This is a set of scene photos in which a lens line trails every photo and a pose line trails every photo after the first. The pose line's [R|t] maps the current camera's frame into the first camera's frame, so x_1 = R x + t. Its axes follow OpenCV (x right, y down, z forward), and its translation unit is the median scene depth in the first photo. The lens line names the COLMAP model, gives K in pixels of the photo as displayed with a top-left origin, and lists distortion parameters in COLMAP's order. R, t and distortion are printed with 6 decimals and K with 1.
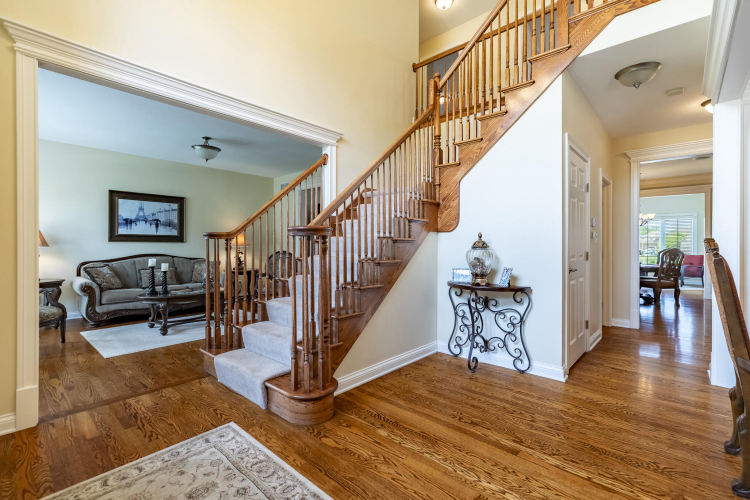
lens RADIAL K [[337.5, 0, 377.0], [0, 337.5, 244.2], [0, 0, 1]] dist [0.015883, 0.000098]
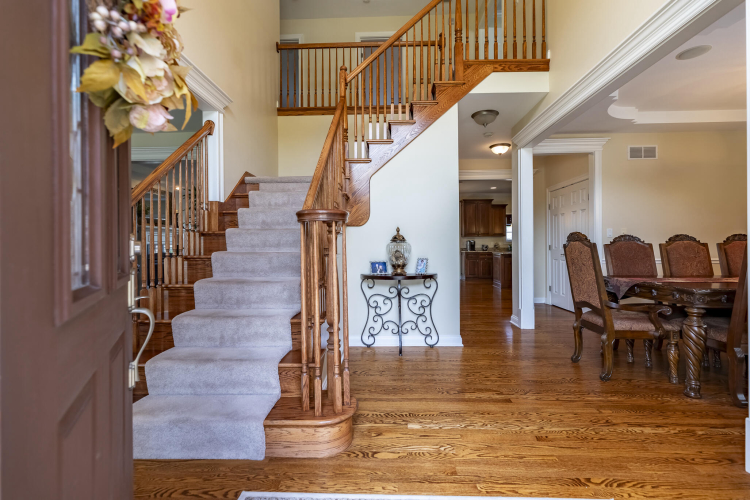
lens RADIAL K [[337.5, 0, 377.0], [0, 337.5, 244.2], [0, 0, 1]] dist [0.015883, 0.000098]
pose [[0.768920, -0.004086, 0.639332, -0.448364], [0.008097, 0.999962, -0.003348, 0.024525], [-0.639294, 0.007751, 0.768923, 0.209955]]
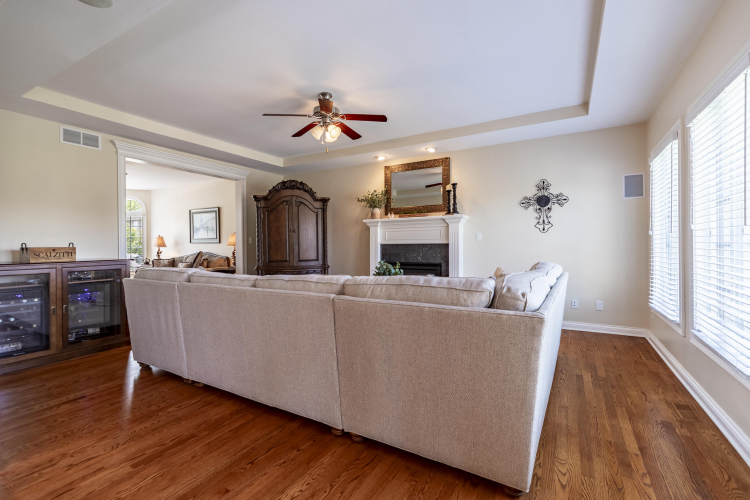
lens RADIAL K [[337.5, 0, 377.0], [0, 337.5, 244.2], [0, 0, 1]] dist [0.015883, 0.000098]
pose [[0.206440, -0.001681, -0.978458, 1.883240], [0.004515, 0.999990, -0.000765, 0.005837], [0.978449, -0.004260, 0.206445, 3.169236]]
